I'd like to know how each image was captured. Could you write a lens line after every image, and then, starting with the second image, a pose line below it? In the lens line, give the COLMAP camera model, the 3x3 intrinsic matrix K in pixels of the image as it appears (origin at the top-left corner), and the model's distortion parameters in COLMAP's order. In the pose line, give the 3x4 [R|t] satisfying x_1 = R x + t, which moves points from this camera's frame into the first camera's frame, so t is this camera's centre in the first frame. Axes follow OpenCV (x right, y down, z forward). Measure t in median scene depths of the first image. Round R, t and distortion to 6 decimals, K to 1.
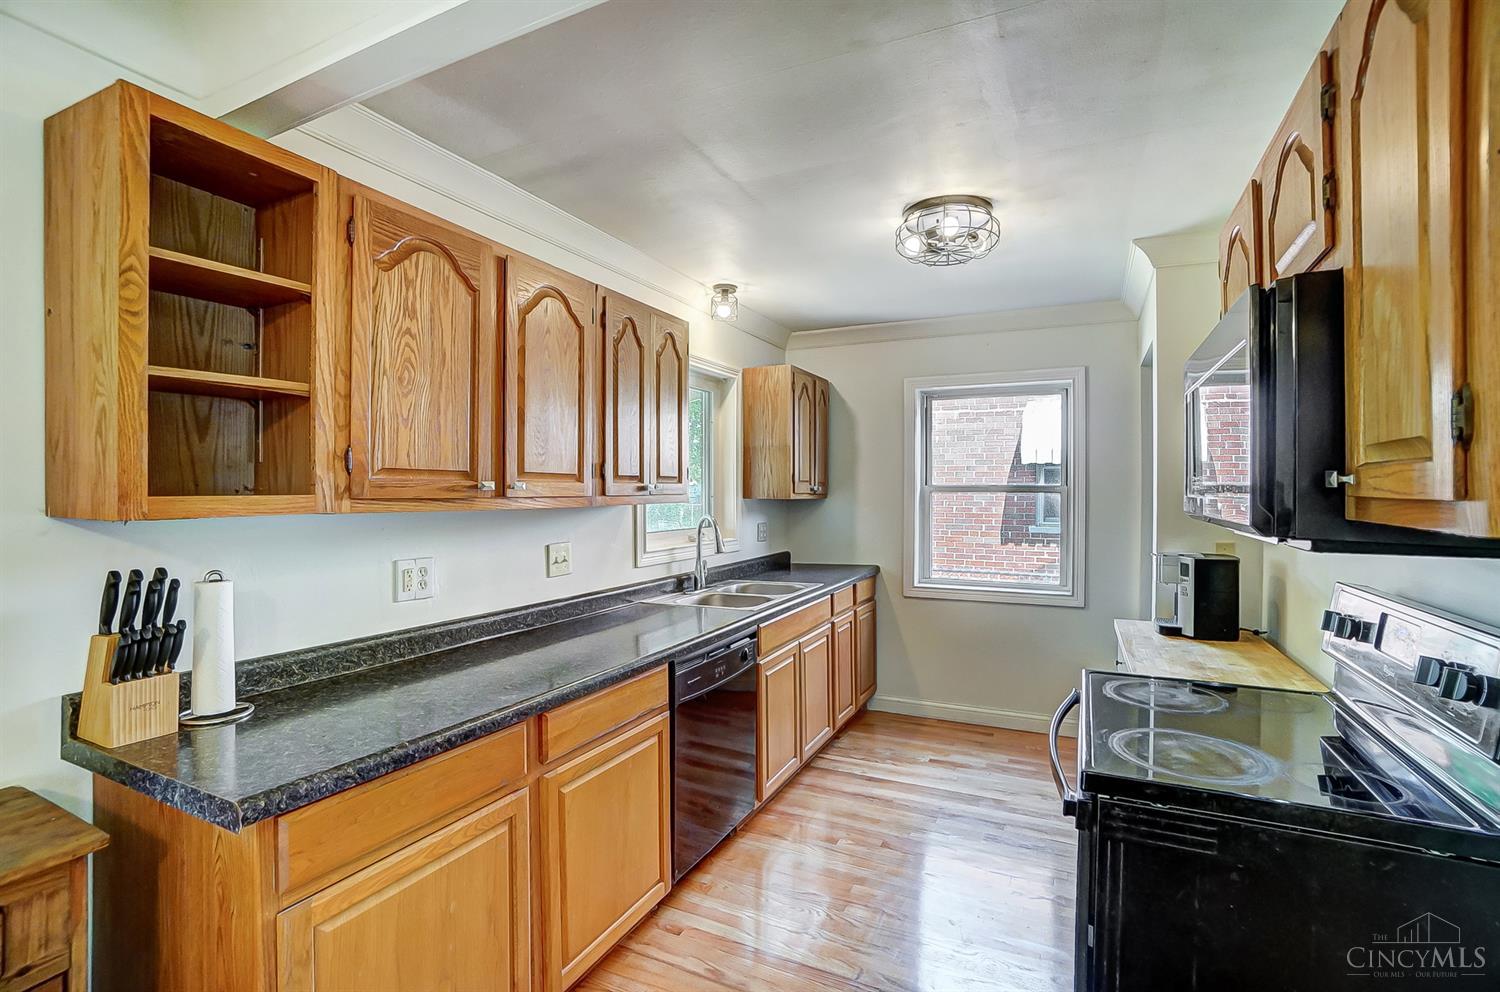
lens RADIAL K [[683.4, 0, 750.0], [0, 683.4, 496.0], [0, 0, 1]] dist [-0.002072, -0.000134]
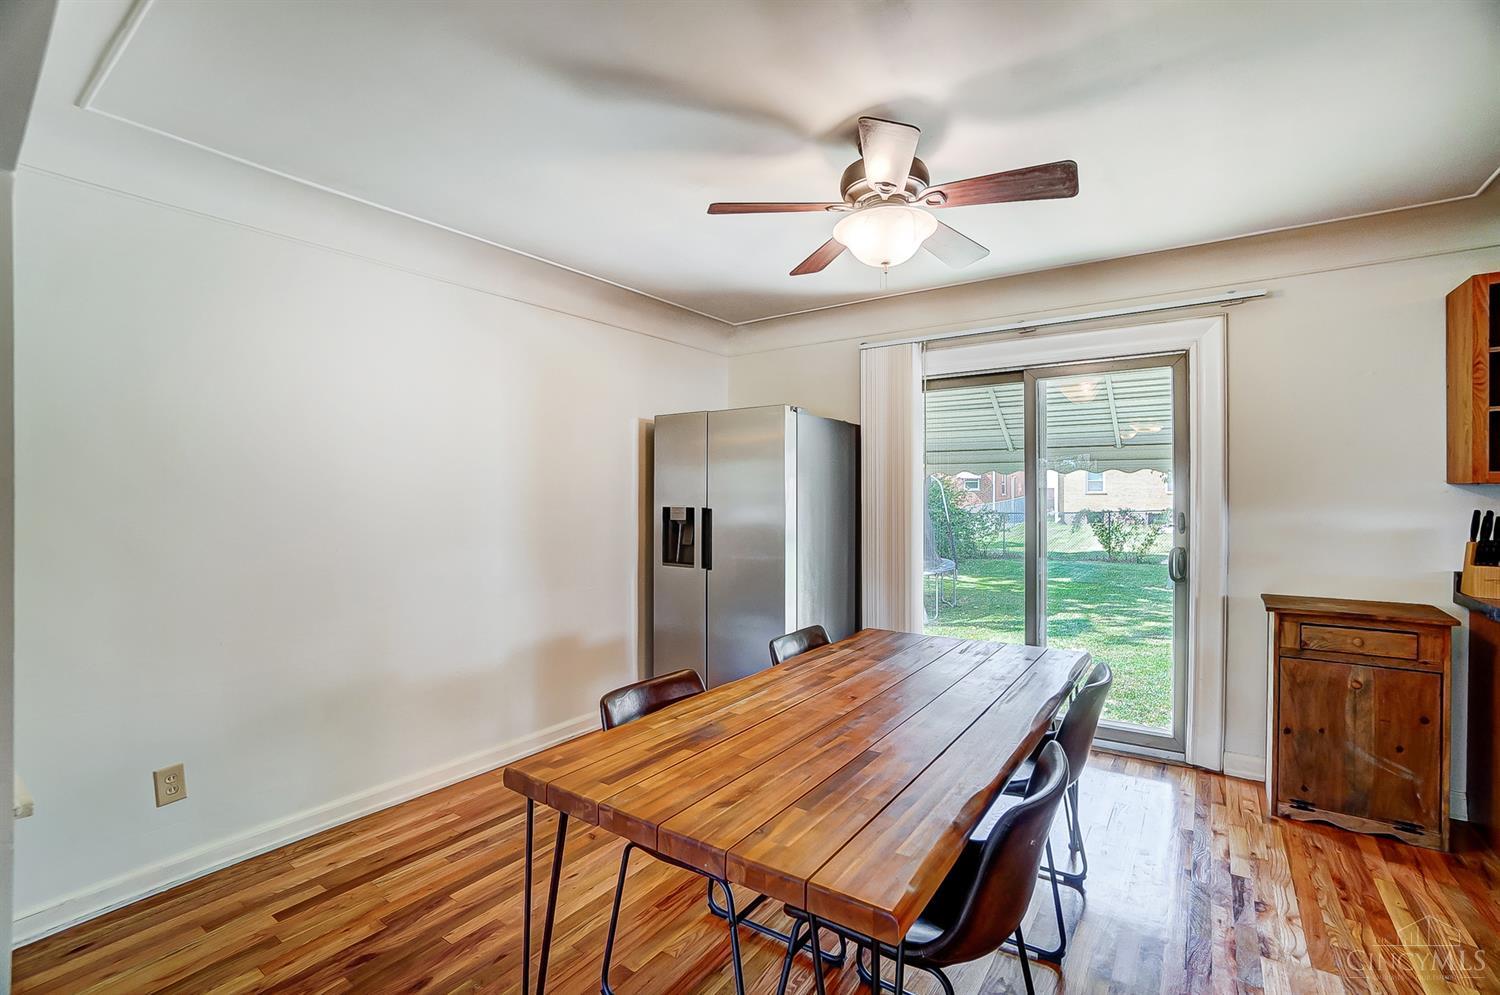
lens RADIAL K [[655.1, 0, 750.0], [0, 655.1, 497.5], [0, 0, 1]] dist [-0.000789, -0.000024]
pose [[-0.132598, 0.003576, -0.991163, 0.710964], [-0.003206, 0.999987, 0.004037, 0.040488], [0.991165, 0.003713, -0.132585, -0.488461]]
